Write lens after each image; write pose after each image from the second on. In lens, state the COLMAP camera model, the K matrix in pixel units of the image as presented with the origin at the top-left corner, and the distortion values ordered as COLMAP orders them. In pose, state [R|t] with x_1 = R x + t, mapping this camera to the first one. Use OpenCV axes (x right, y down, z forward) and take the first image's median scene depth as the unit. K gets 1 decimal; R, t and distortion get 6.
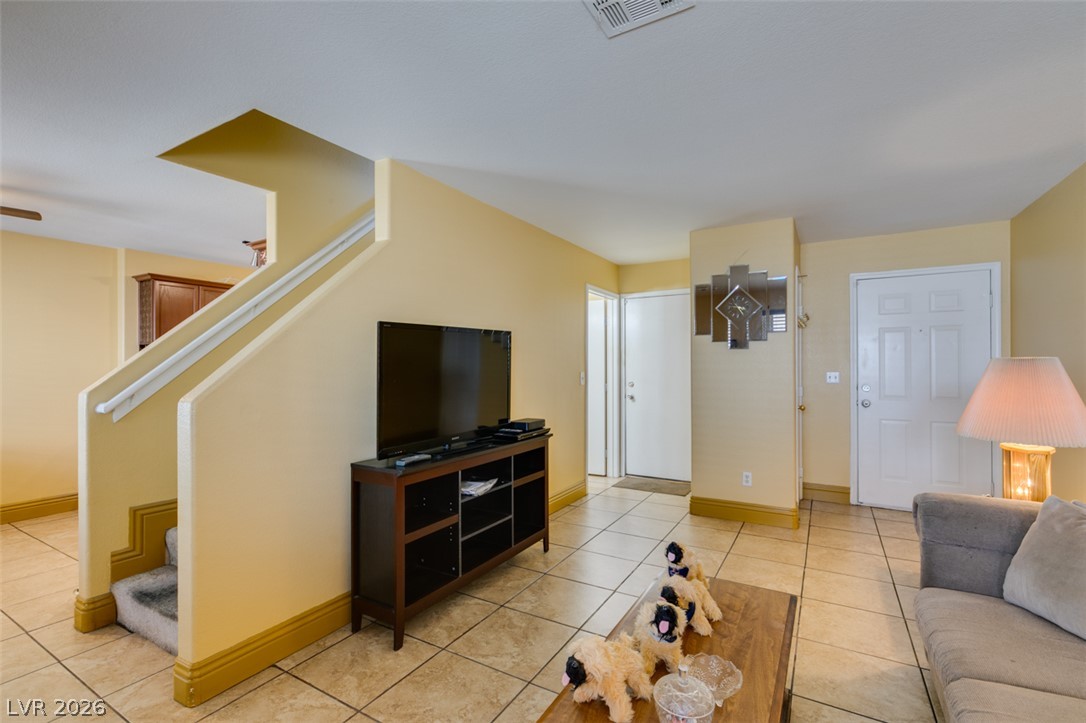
lens RADIAL K [[485.3, 0, 542.3], [0, 485.3, 362.2], [0, 0, 1]] dist [0.003732, -0.002140]
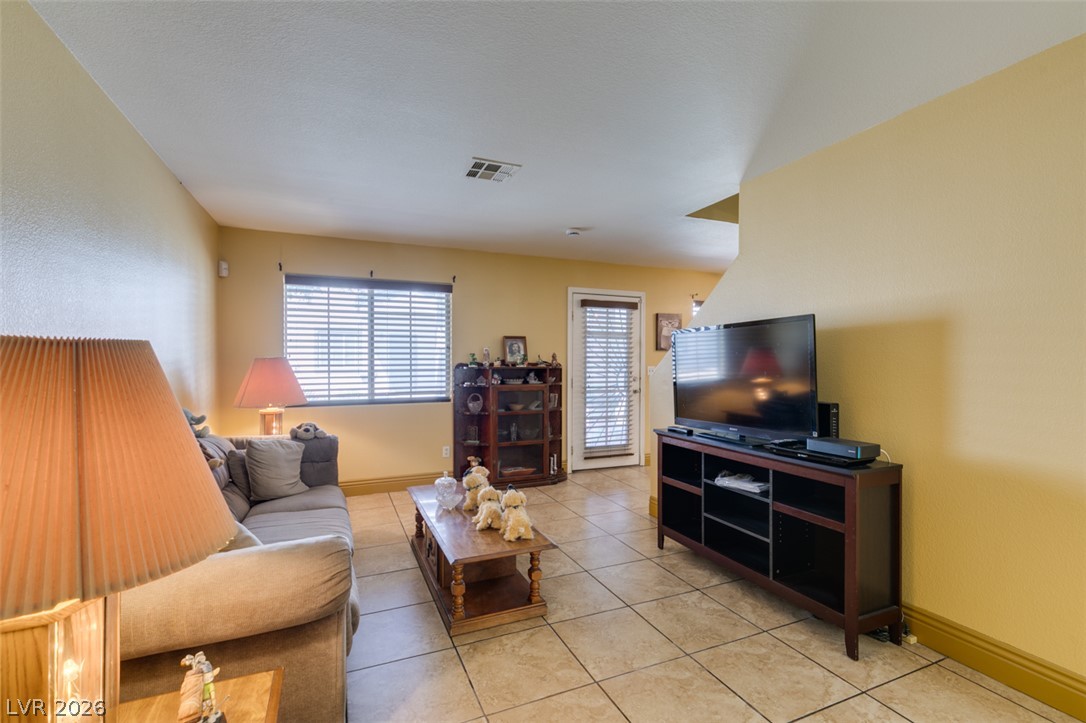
lens RADIAL K [[485.3, 0, 542.0], [0, 485.3, 358.2], [0, 0, 1]] dist [0.003732, -0.002140]
pose [[-0.584367, -0.000276, -0.811490, 0.867141], [0.008831, 0.999939, -0.006700, 0.005472], [0.811442, -0.011081, -0.584328, 1.208722]]
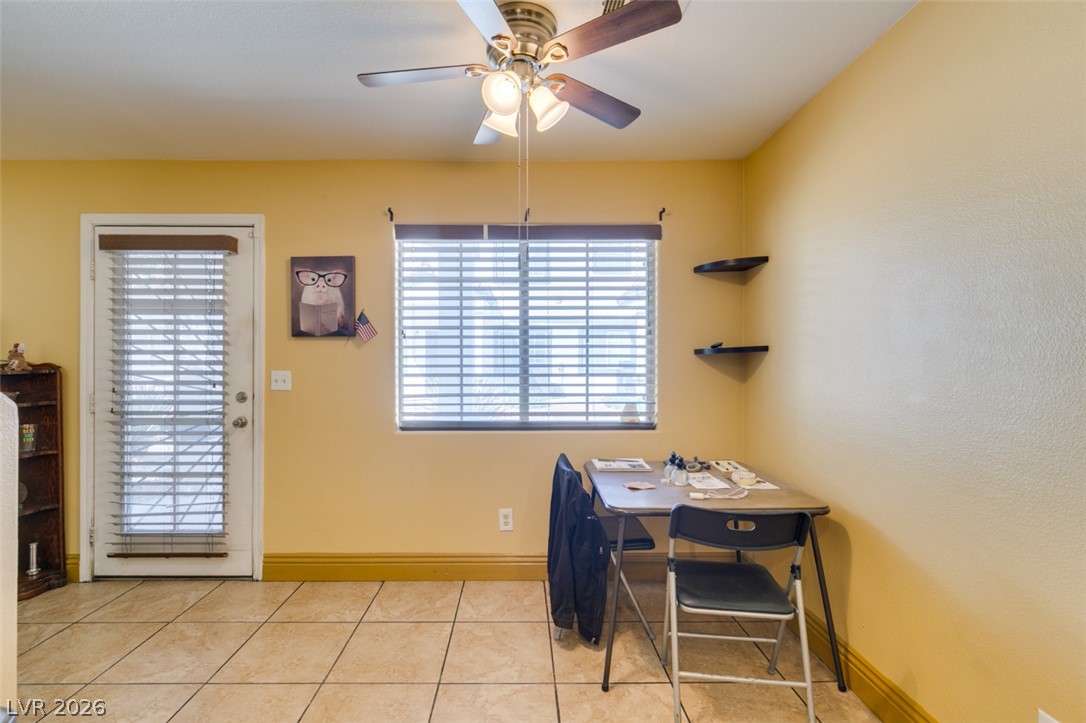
lens RADIAL K [[485.3, 0, 523.8], [0, 485.3, 368.3], [0, 0, 1]] dist [0.003732, -0.002140]
pose [[-0.857263, 0.008910, -0.514802, -0.982637], [0.010000, 0.999950, 0.000654, 0.028787], [0.514782, -0.004587, -0.857309, 1.459109]]
